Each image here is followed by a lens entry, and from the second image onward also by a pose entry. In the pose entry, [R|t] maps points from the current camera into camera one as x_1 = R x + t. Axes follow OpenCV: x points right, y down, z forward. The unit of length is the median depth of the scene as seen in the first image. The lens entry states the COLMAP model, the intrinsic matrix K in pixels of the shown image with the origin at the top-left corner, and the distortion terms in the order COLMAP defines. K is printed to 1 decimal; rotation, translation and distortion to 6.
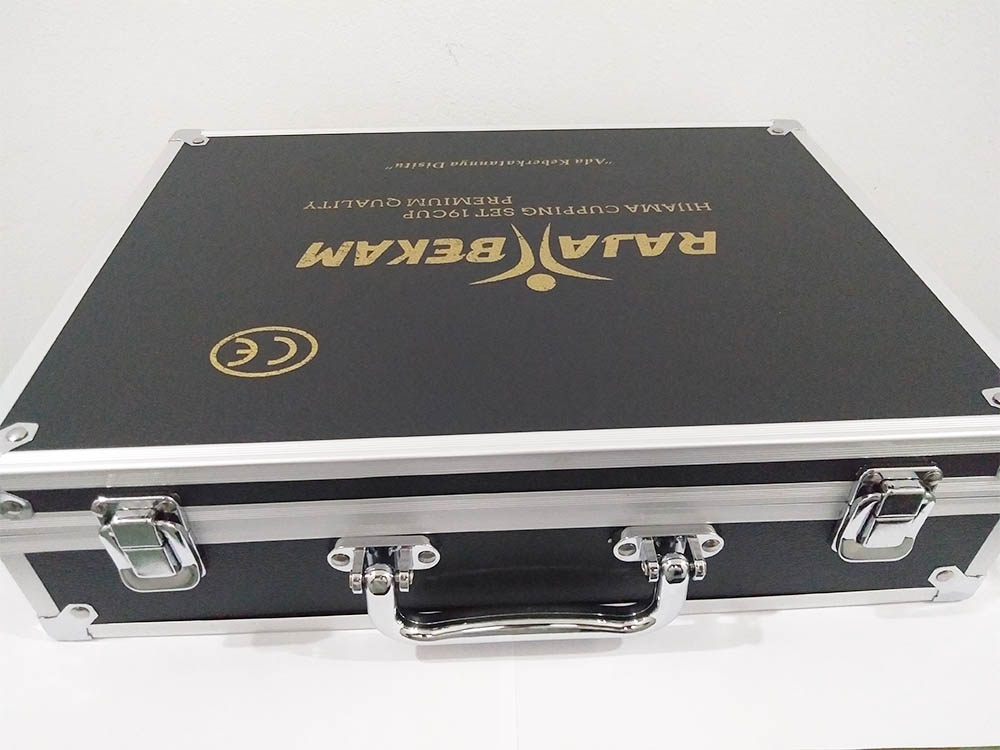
lens RADIAL K [[720.6, 0, 504.2], [0, 720.6, 370.8], [0, 0, 1]] dist [-0.031301, 0.001721]
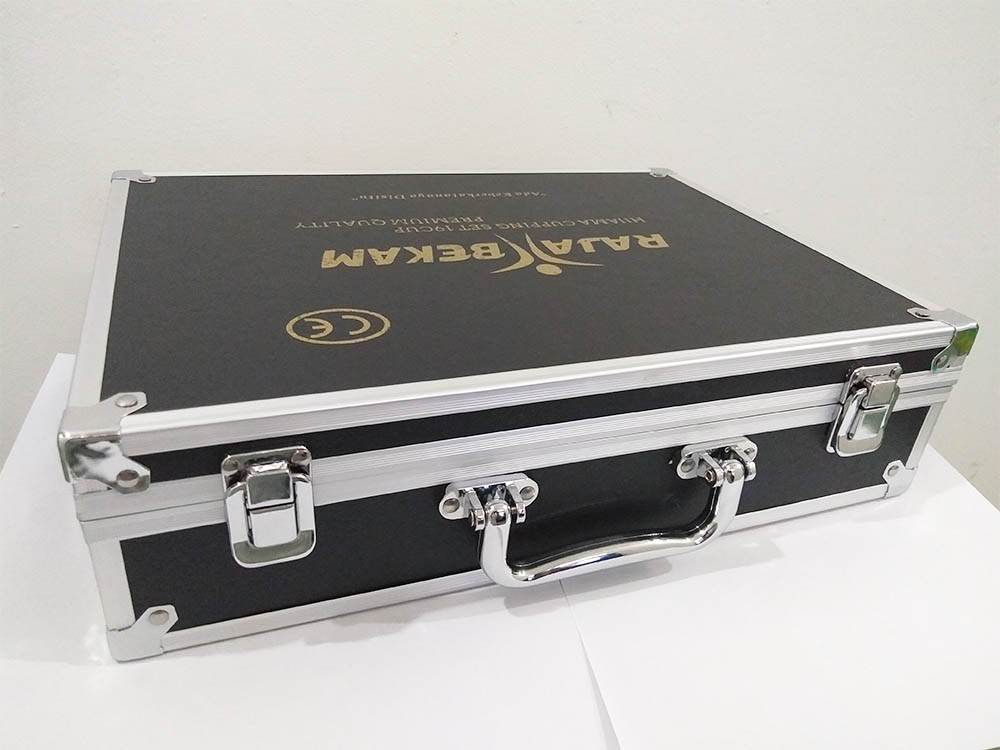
lens RADIAL K [[707.6, 0, 500.0], [0, 707.6, 375.0], [0, 0, 1]] dist [0.009451, -0.085020]
pose [[0.953675, -0.082154, 0.289403, -0.343538], [0.124288, 0.983649, -0.130335, 0.170249], [-0.273964, 0.160266, 0.948292, -0.020788]]
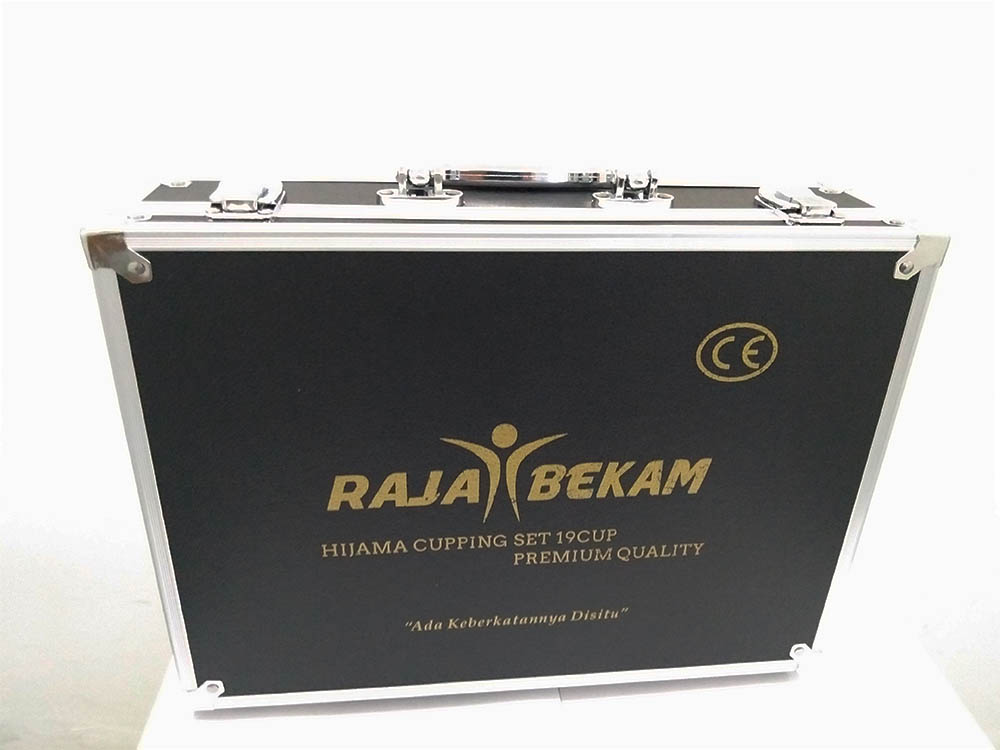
lens RADIAL K [[707.6, 0, 500.0], [0, 707.6, 375.0], [0, 0, 1]] dist [0.009451, -0.085020]
pose [[-0.991048, -0.025968, -0.130956, 0.195367], [-0.026700, -0.922531, 0.384999, -0.437139], [-0.130809, 0.385049, 0.913579, -0.047588]]
